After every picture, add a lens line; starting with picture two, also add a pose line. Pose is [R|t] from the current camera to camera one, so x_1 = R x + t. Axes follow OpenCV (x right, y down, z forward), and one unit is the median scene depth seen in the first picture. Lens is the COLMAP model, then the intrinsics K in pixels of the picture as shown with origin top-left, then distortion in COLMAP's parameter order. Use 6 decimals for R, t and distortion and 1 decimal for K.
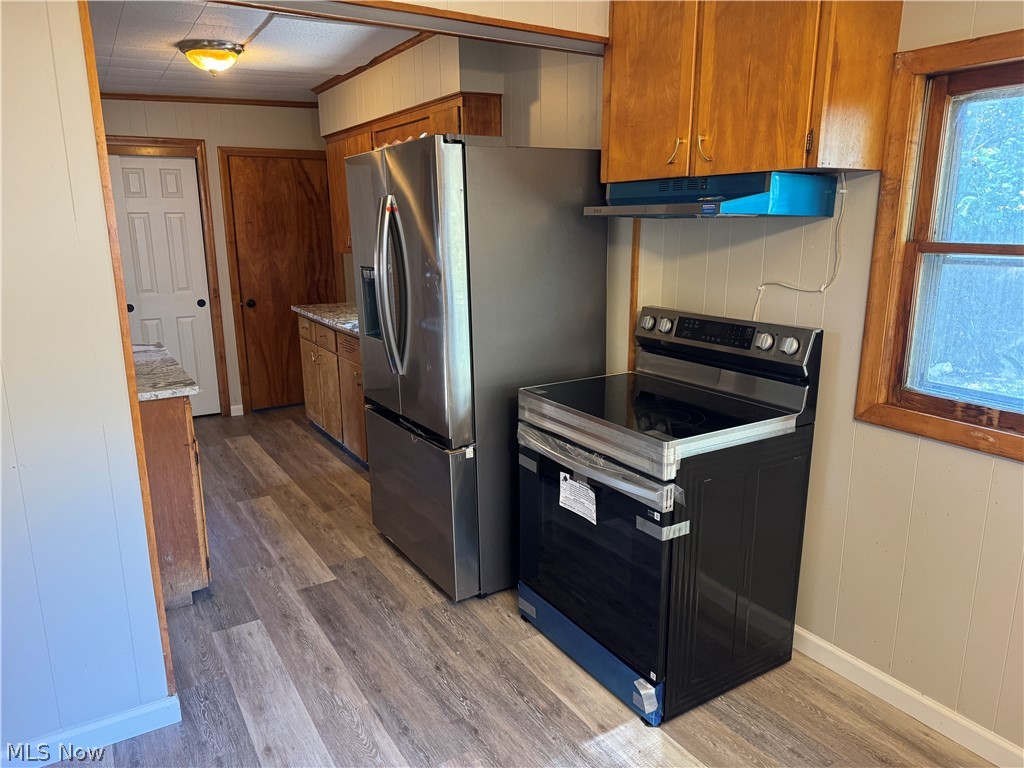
lens RADIAL K [[730.3, 0, 515.0], [0, 730.3, 382.6], [0, 0, 1]] dist [0.033966, -0.000625]
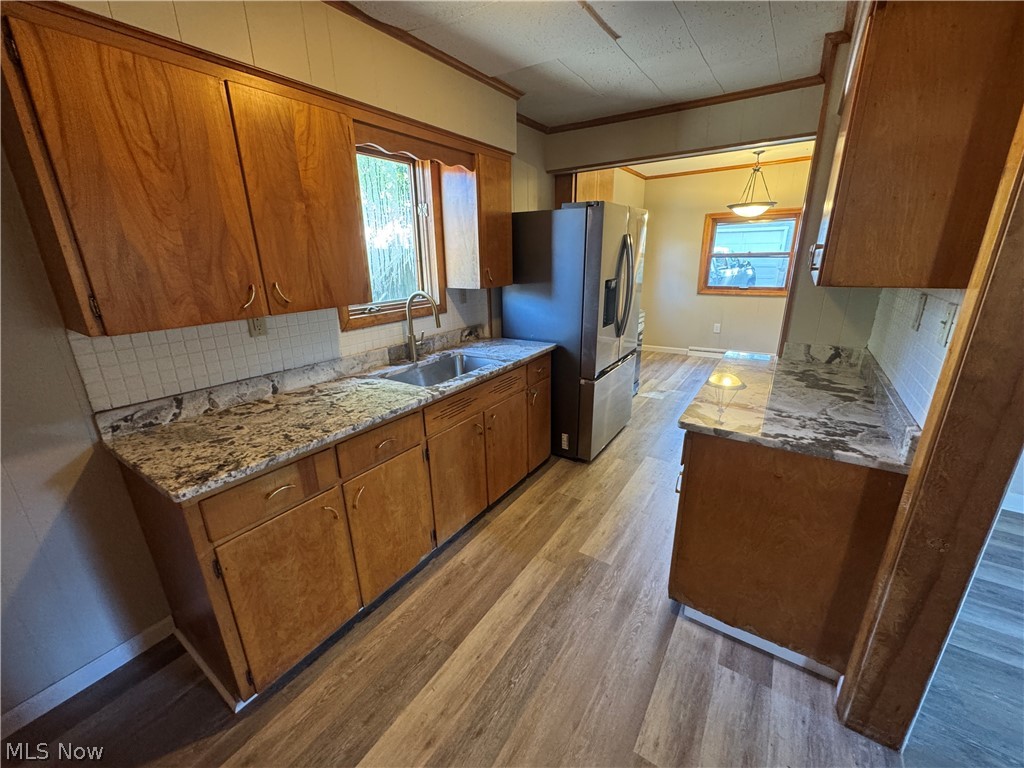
lens RADIAL K [[410.5, 0, 514.9], [0, 410.5, 385.5], [0, 0, 1]] dist [-0.003099, -0.000288]
pose [[-0.427767, -0.264633, 0.864283, -0.672488], [0.215474, 0.898761, 0.381836, -0.245212], [-0.877830, 0.349567, -0.327439, 1.129263]]
